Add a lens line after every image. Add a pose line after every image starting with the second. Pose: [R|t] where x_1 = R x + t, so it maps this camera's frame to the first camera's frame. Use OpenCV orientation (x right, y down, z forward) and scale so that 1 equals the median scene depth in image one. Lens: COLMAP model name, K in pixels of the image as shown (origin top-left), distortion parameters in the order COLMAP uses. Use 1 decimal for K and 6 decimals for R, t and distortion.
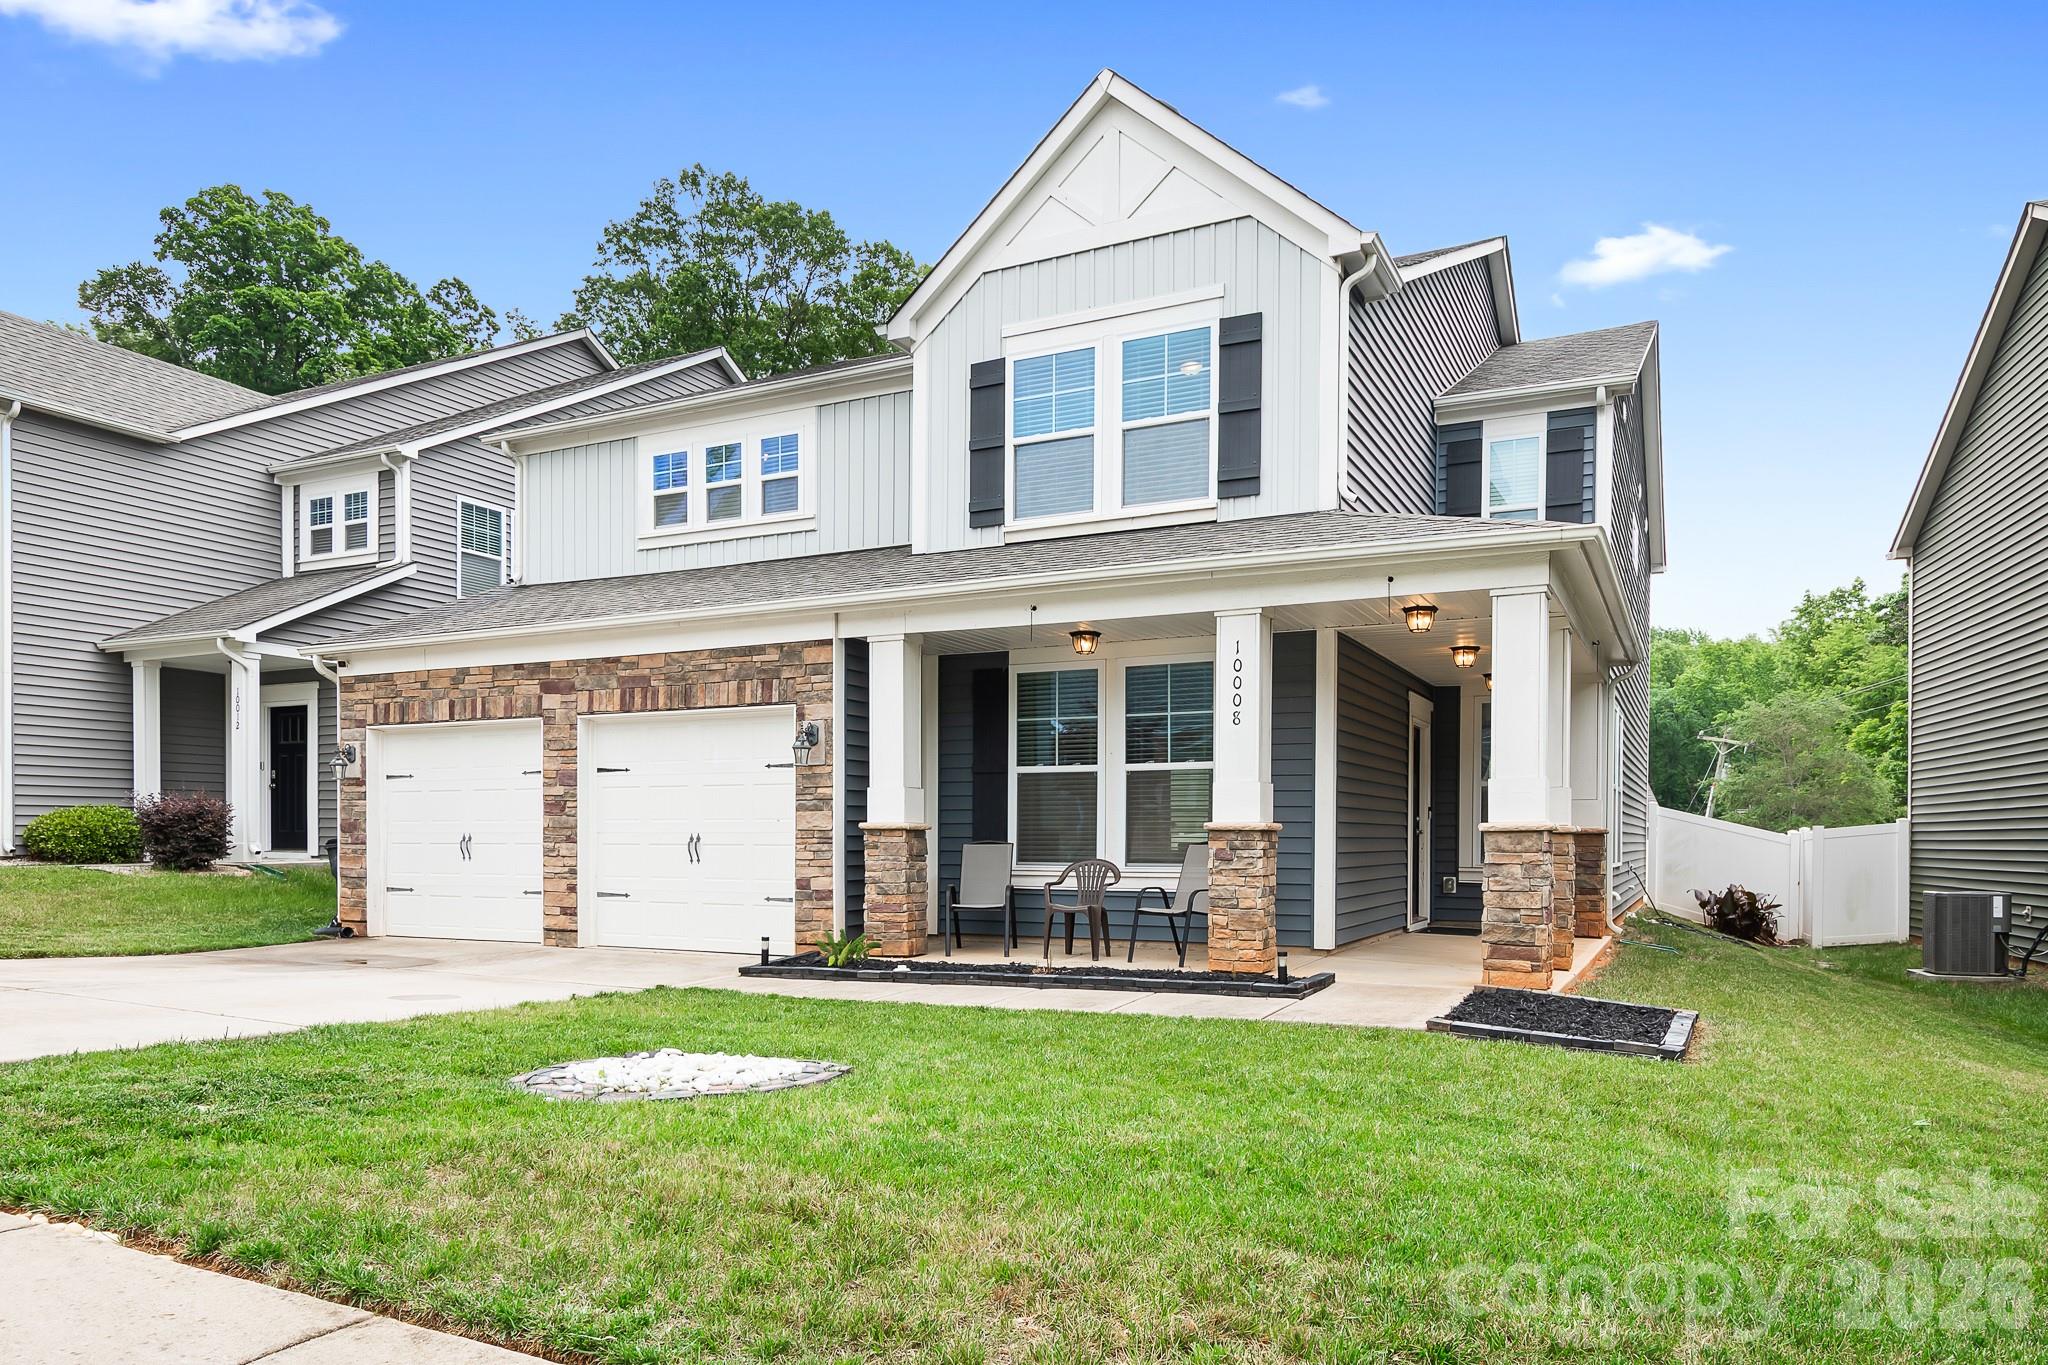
lens RADIAL K [[1237.1, 0, 1093.4], [0, 1237.1, 829.8], [0, 0, 1]] dist [0.000604, -0.000519]
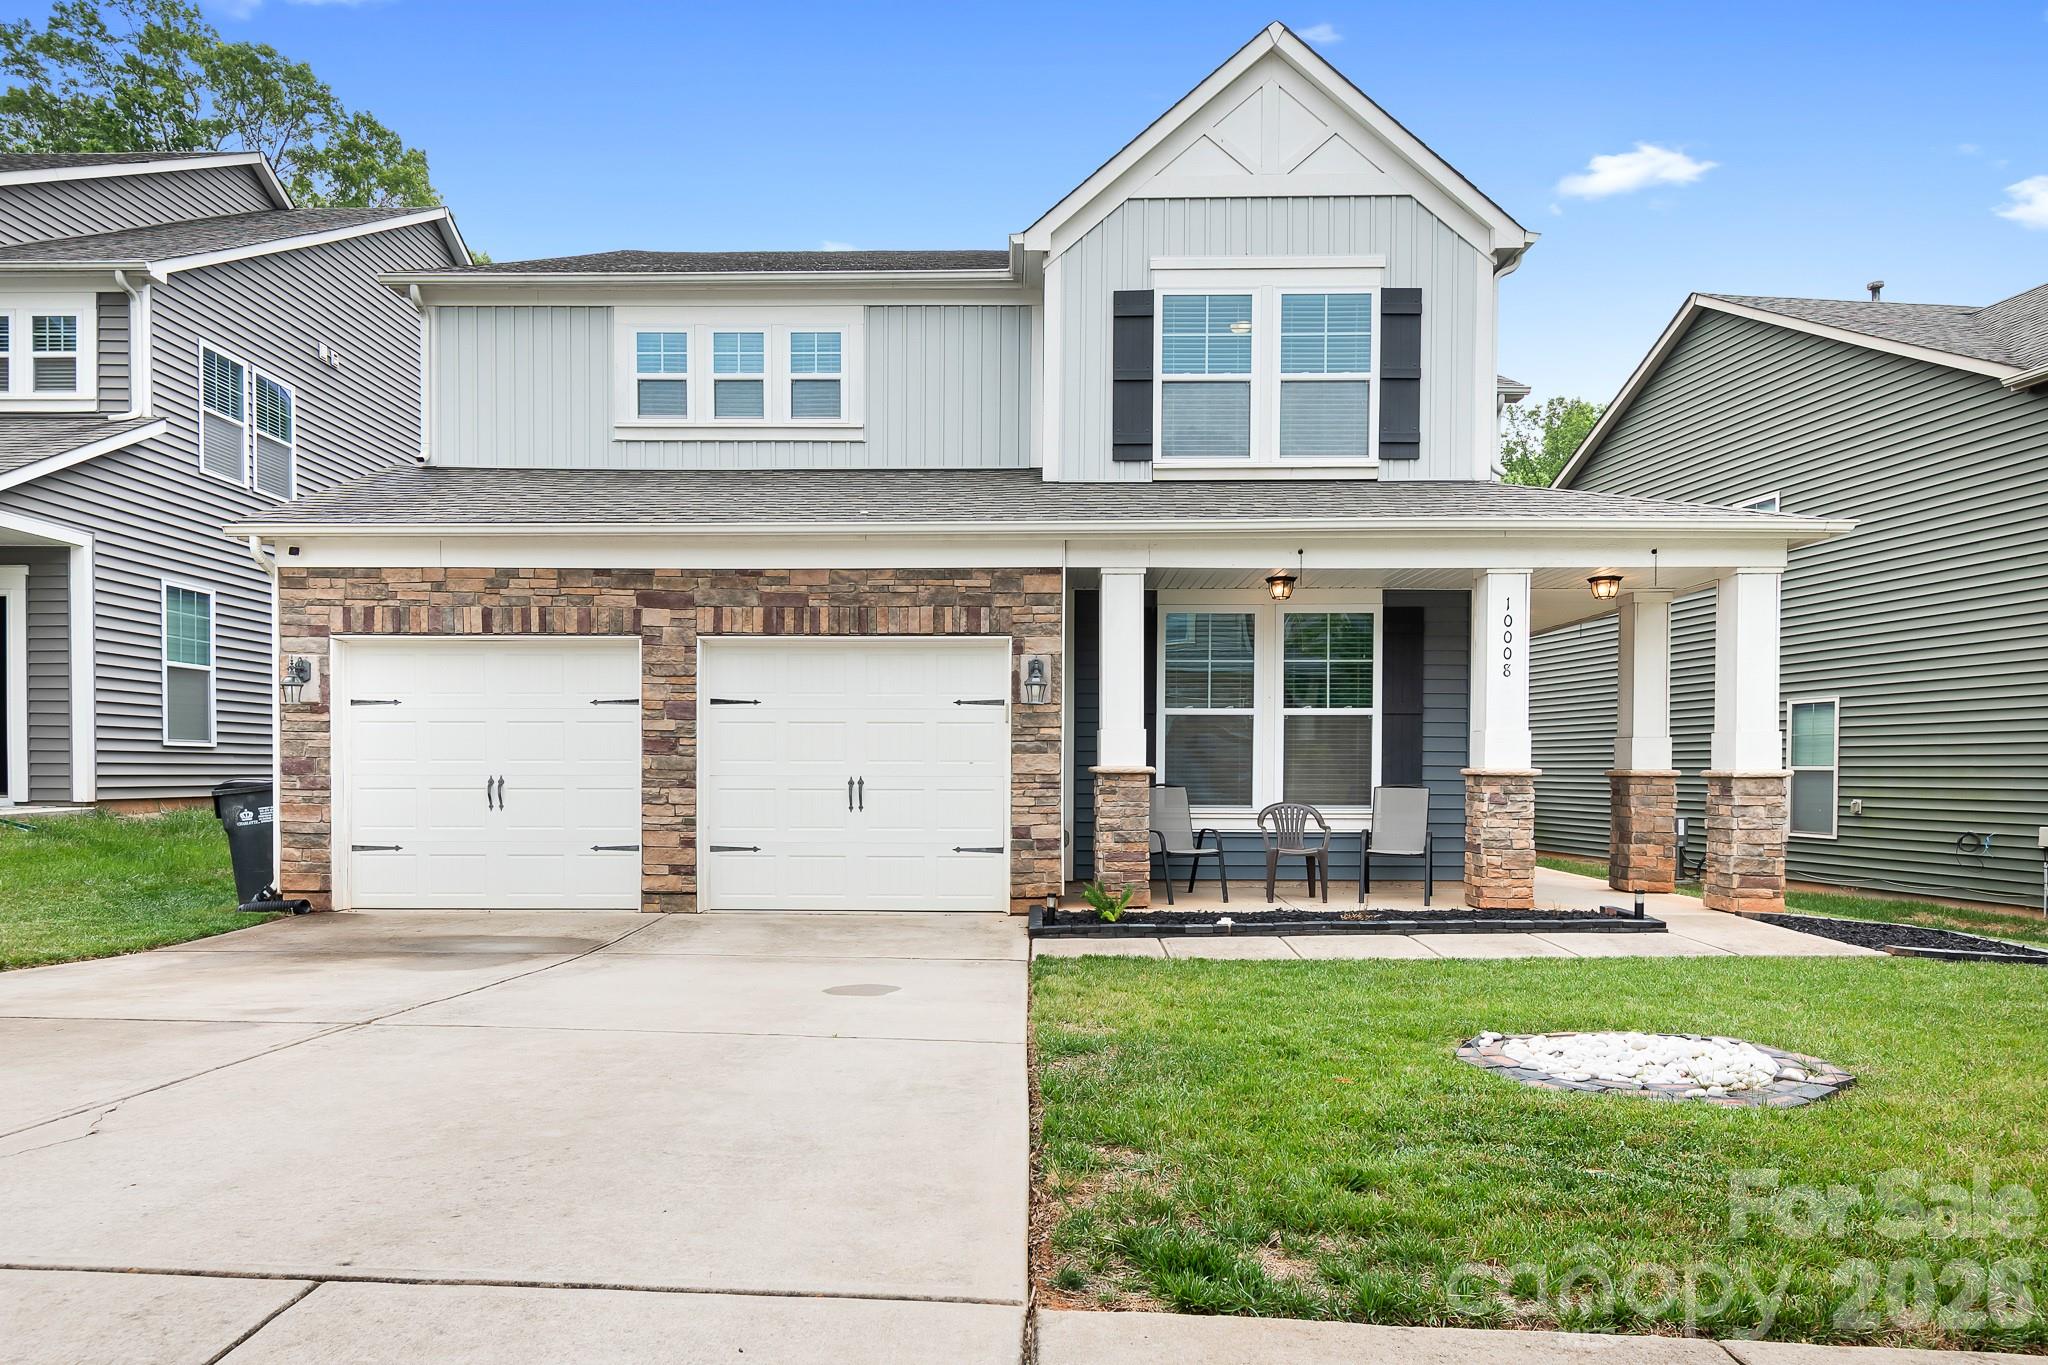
lens RADIAL K [[1155.6, 0, 1028.9], [0, 1155.6, 761.9], [0, 0, 1]] dist [0.014330, -0.010554]
pose [[0.920016, 0.002799, 0.391871, -0.539092], [-0.003662, 0.999992, 0.001455, -0.009423], [-0.391864, -0.002774, 0.920019, 0.200911]]
